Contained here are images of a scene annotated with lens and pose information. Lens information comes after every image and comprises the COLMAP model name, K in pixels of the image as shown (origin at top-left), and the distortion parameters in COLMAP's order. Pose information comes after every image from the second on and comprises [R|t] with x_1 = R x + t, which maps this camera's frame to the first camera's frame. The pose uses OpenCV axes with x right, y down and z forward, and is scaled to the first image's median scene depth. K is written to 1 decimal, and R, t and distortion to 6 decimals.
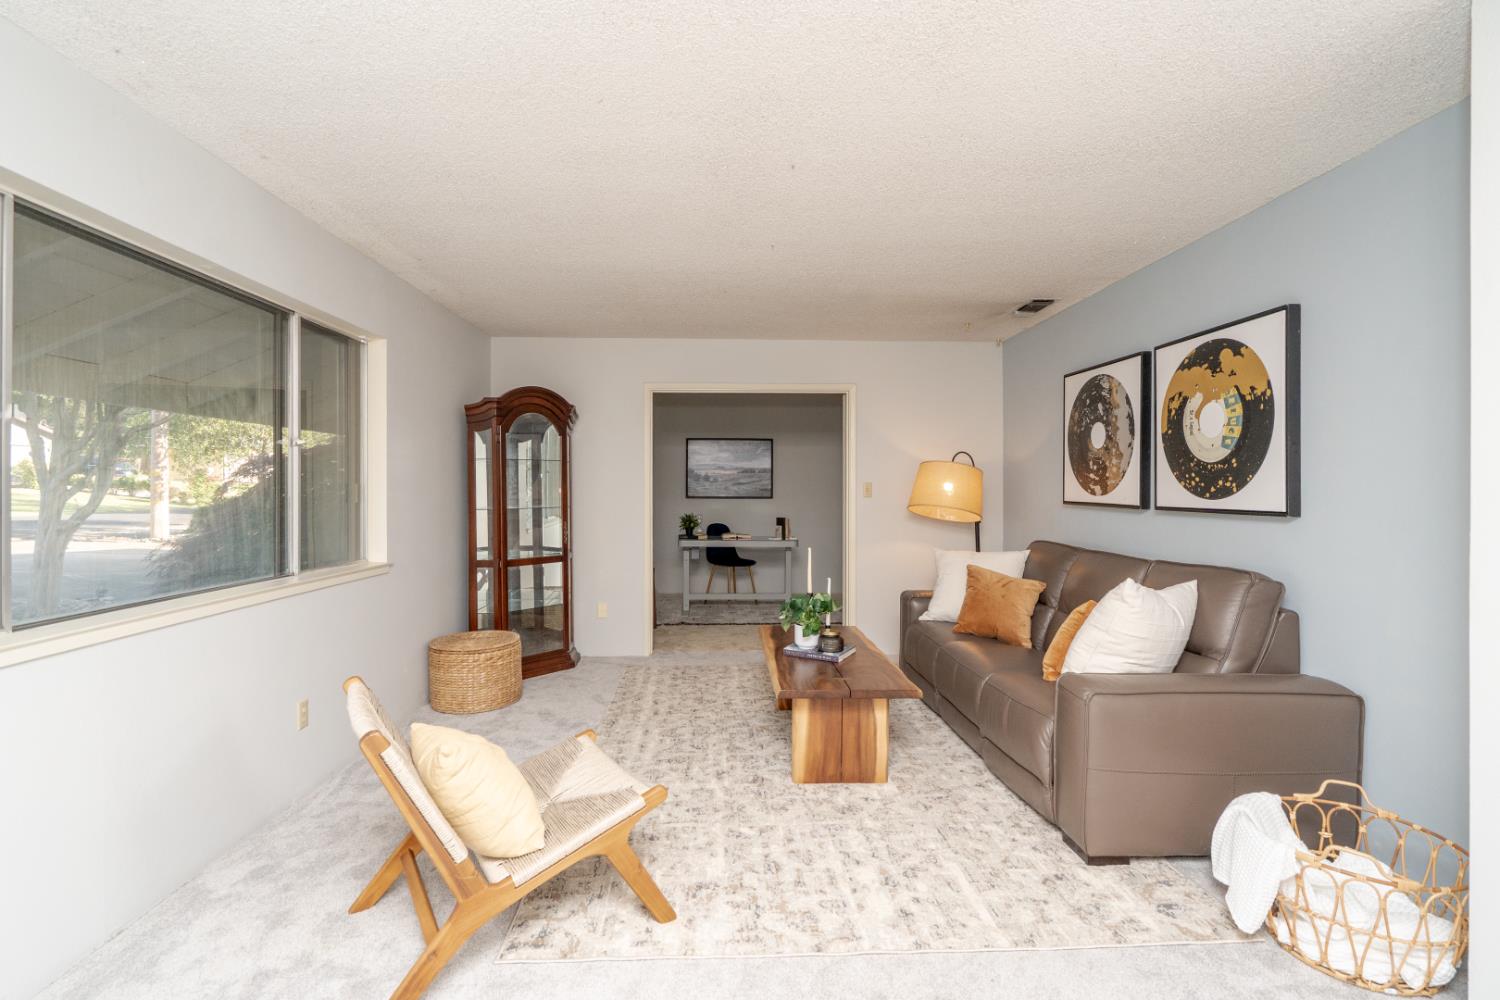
lens RADIAL K [[702.6, 0, 745.0], [0, 702.6, 491.1], [0, 0, 1]] dist [0.003321, 0.000265]
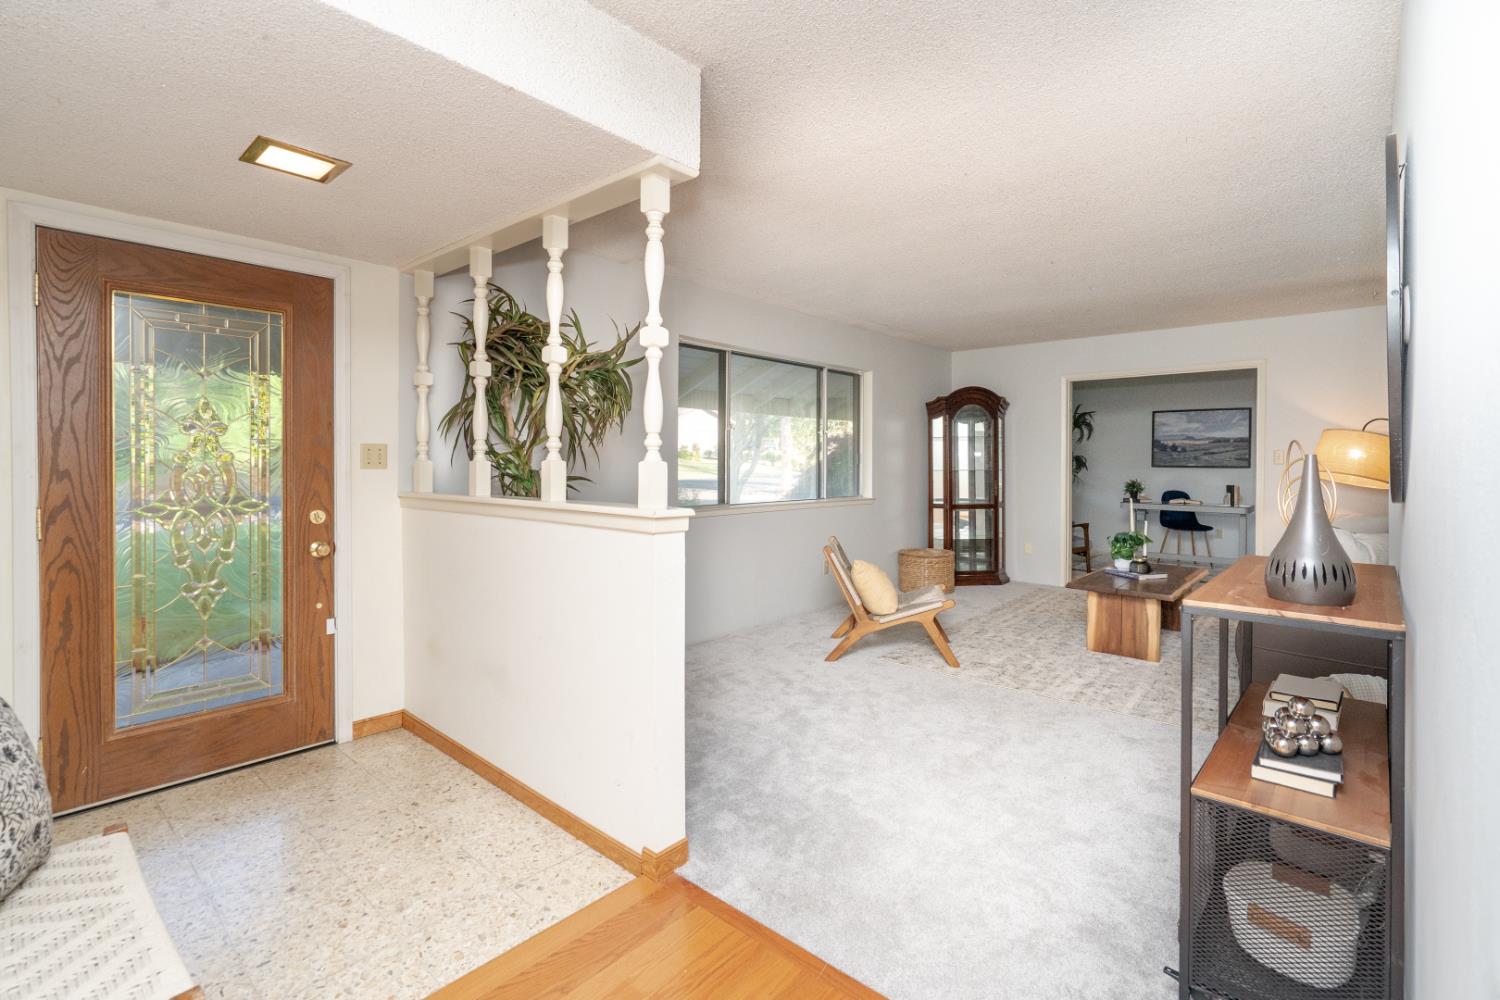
lens RADIAL K [[690.7, 0, 747.6], [0, 690.7, 465.2], [0, 0, 1]] dist [0.000367, -0.000003]
pose [[0.728472, 0.005152, -0.685056, 0.315668], [-0.003671, 0.999987, 0.003617, 0.009808], [0.685066, -0.000120, 0.728481, -0.328460]]
